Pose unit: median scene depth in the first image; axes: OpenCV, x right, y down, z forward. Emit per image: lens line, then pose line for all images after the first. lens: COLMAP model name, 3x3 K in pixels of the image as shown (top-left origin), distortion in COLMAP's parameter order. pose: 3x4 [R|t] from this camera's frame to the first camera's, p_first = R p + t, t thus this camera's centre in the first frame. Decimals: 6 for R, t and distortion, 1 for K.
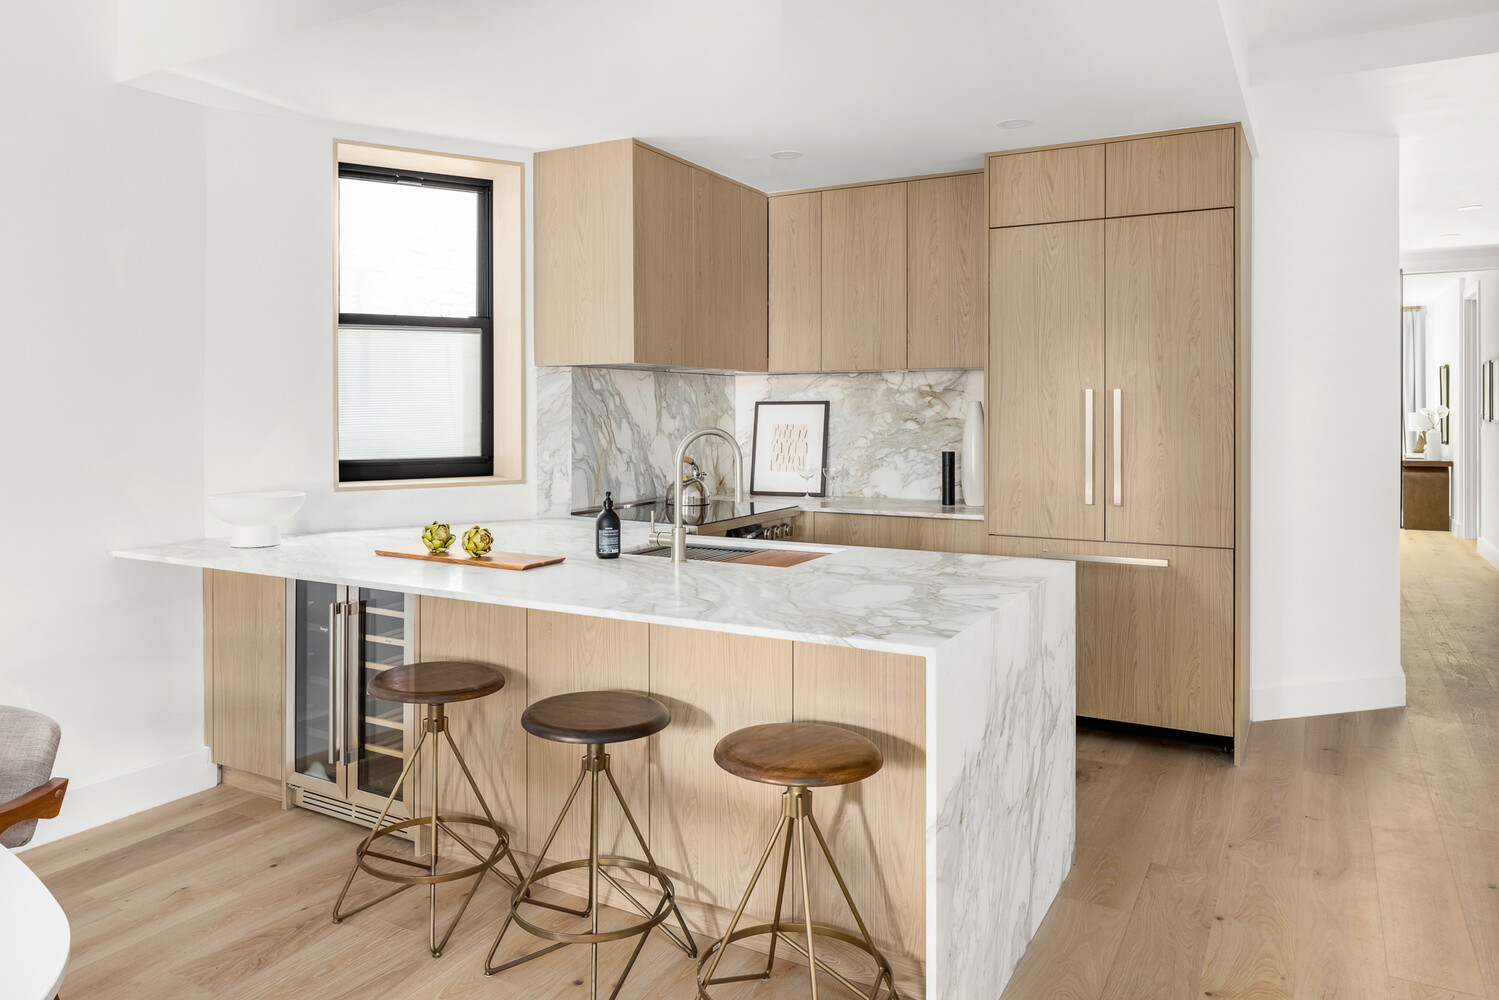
lens RADIAL K [[1081.2, 0, 667.8], [0, 1081.2, 401.1], [0, 0, 1]] dist [0.007176, -0.000548]
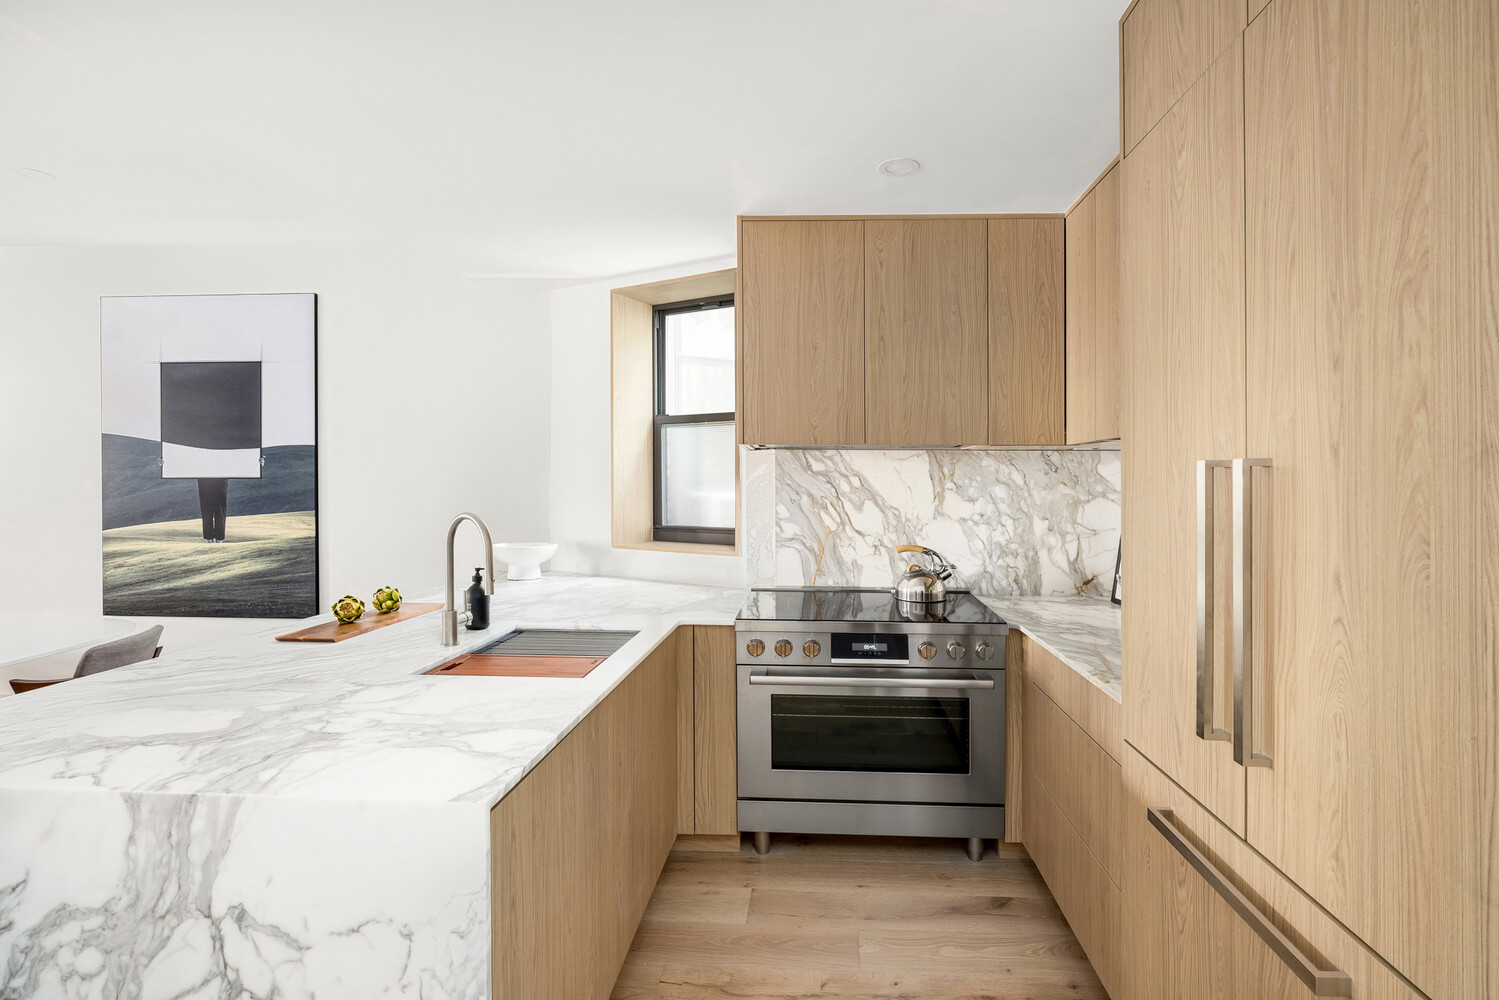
lens RADIAL K [[707.3, 0, 778.1], [0, 707.3, 483.3], [0, 0, 1]] dist [-0.010120, 0.003751]
pose [[0.464245, 0.006049, -0.885686, 0.508274], [0.000654, 0.999974, 0.007172, -0.003869], [0.885707, -0.003908, 0.464229, 0.669700]]
